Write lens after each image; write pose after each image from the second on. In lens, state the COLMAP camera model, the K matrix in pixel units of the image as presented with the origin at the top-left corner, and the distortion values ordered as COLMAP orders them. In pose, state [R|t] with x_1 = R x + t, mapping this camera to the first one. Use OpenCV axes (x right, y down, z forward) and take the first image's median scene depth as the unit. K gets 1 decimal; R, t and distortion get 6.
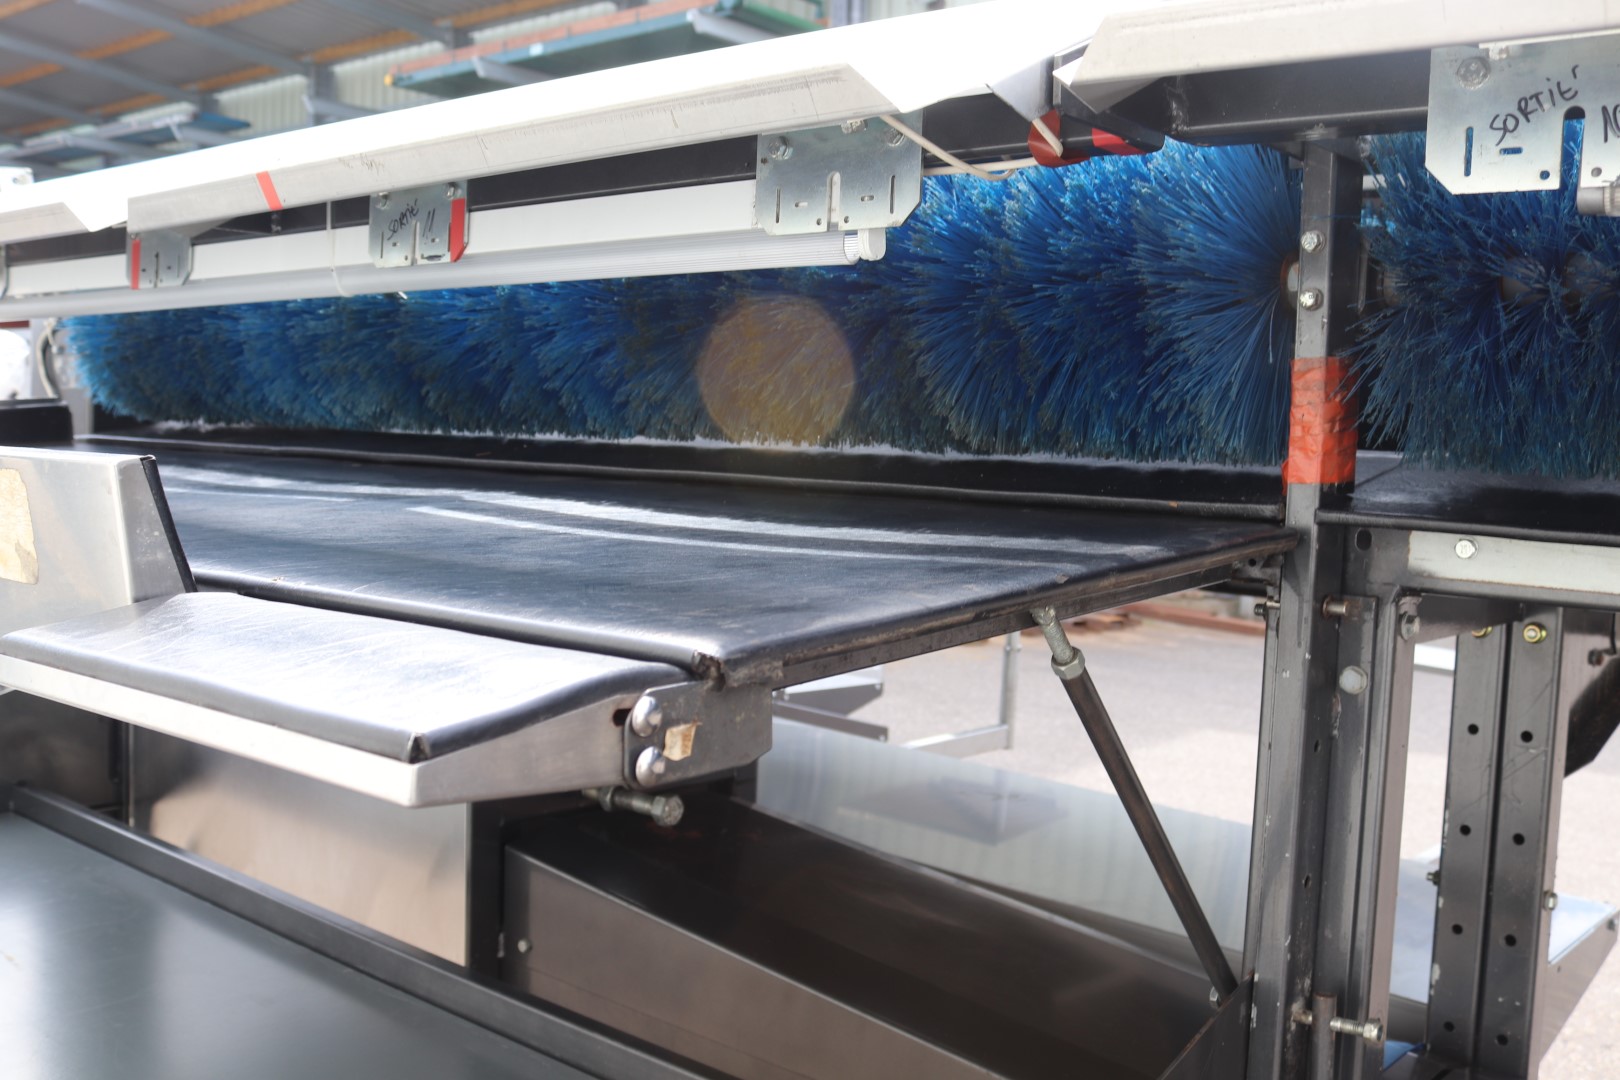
lens RADIAL K [[1579.5, 0, 810.0], [0, 1579.5, 540.0], [0, 0, 1]] dist [-0.140065, 0.150178]
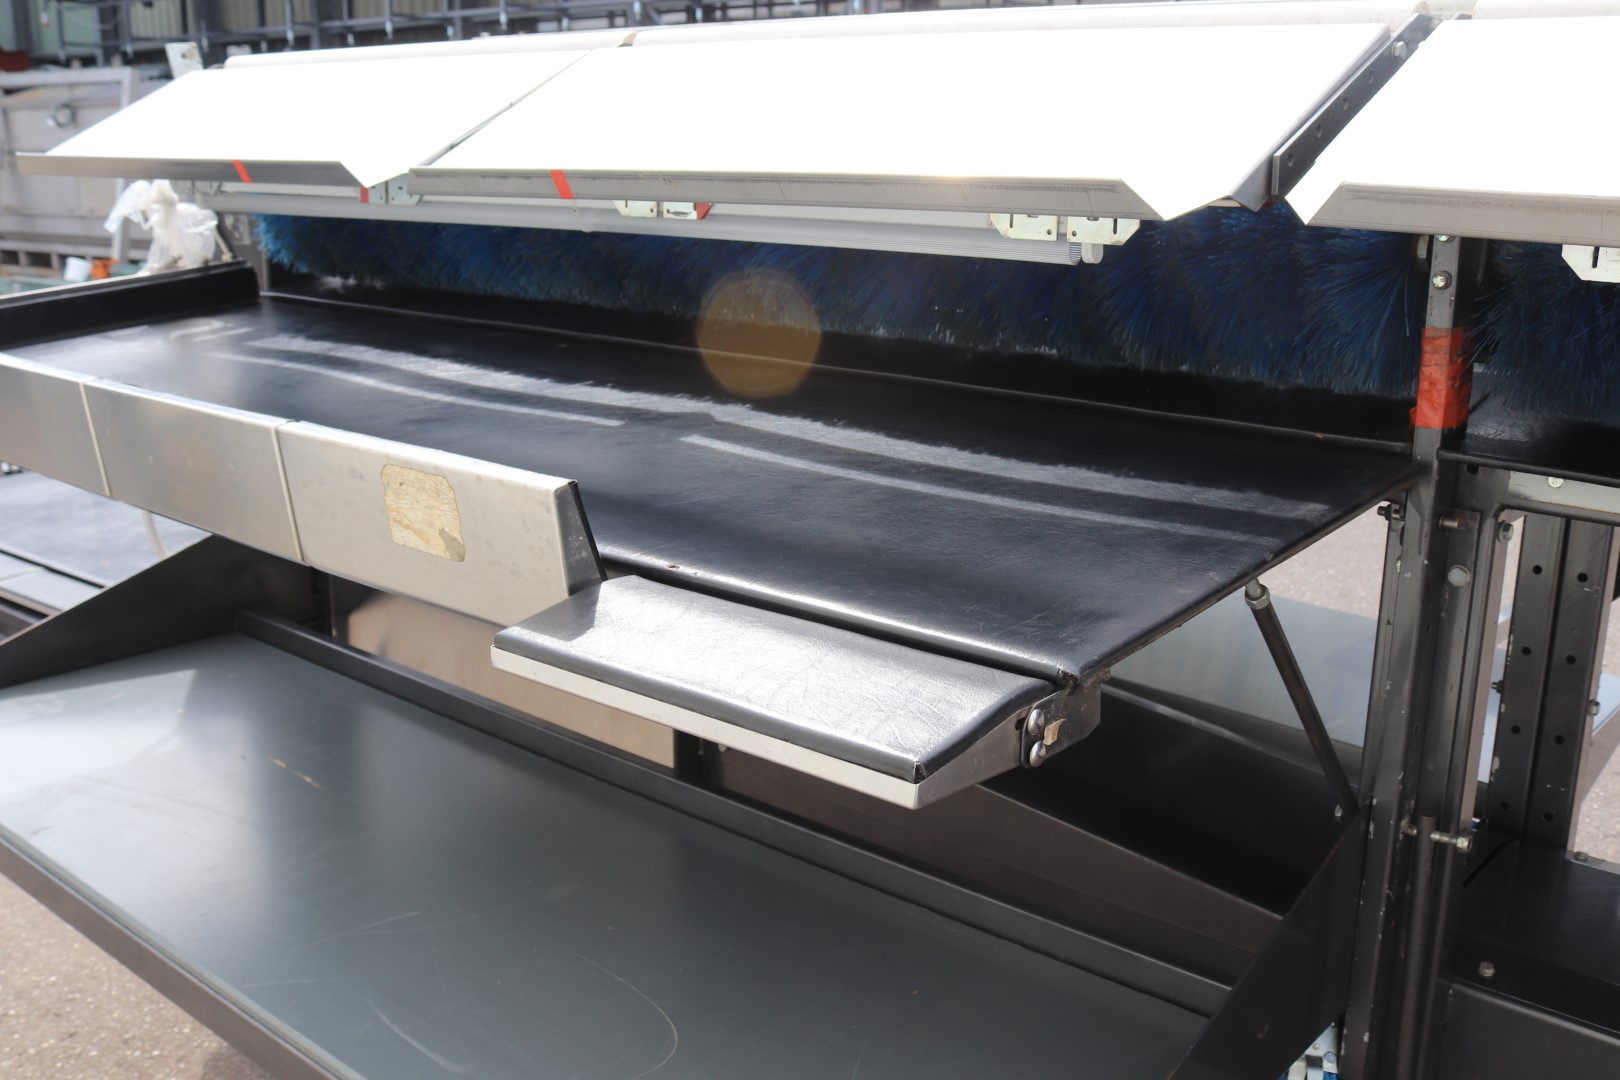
lens RADIAL K [[1579.5, 0, 810.0], [0, 1579.5, 540.0], [0, 0, 1]] dist [-0.140065, 0.150178]
pose [[0.999593, -0.026595, -0.010294, -0.165634], [0.028055, 0.981847, 0.187589, -0.190023], [0.005118, -0.187801, 0.982194, -0.236440]]
